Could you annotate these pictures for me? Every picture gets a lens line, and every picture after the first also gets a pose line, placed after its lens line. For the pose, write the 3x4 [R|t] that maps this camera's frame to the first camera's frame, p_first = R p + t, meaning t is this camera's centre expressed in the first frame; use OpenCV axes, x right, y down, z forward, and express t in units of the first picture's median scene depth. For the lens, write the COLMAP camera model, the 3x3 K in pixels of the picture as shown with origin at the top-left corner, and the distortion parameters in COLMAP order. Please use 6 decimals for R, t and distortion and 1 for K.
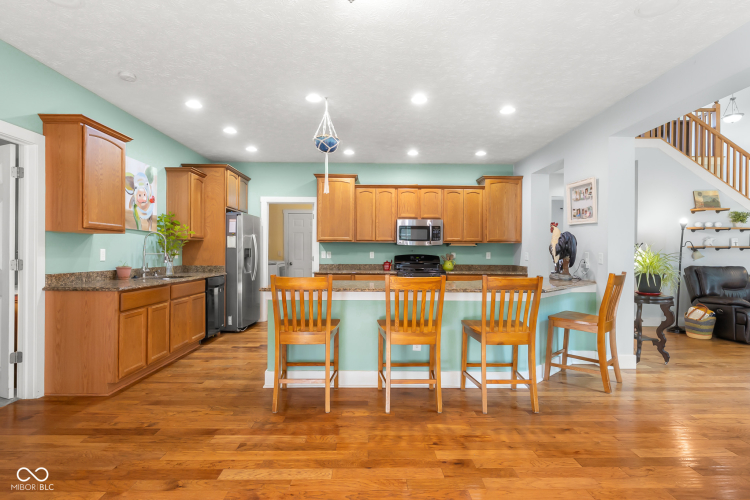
lens RADIAL K [[402.1, 0, 372.3], [0, 402.1, 250.8], [0, 0, 1]] dist [0.003019, 0.000496]
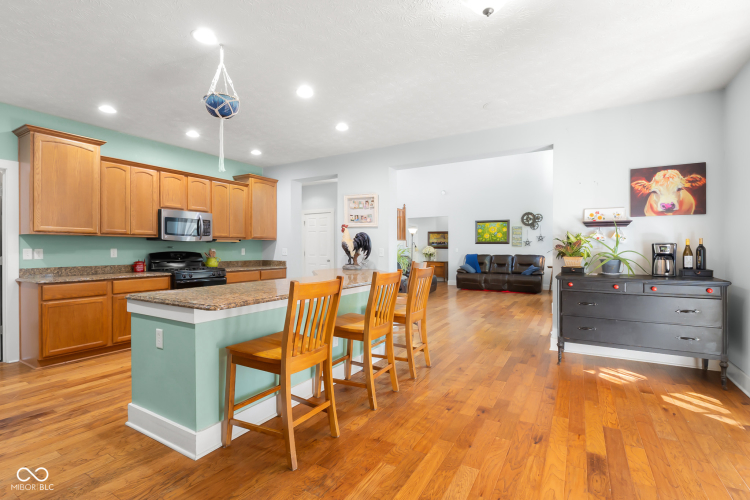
lens RADIAL K [[362.1, 0, 372.6], [0, 362.1, 250.5], [0, 0, 1]] dist [0.002730, -0.000258]
pose [[0.520086, -0.011734, 0.854034, -0.353398], [0.000471, 0.999909, 0.013452, -0.003330], [-0.854114, -0.006594, 0.520044, 0.253902]]
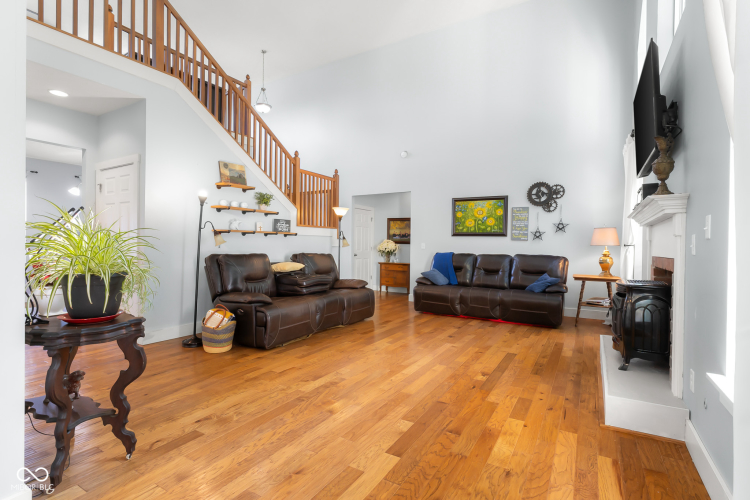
lens RADIAL K [[362.1, 0, 371.5], [0, 362.1, 249.9], [0, 0, 1]] dist [0.002730, -0.000258]
pose [[0.540698, -0.008992, 0.841169, 0.357685], [-0.012272, 0.999752, 0.018576, 0.012236], [-0.841127, -0.020366, 0.540453, 0.357298]]
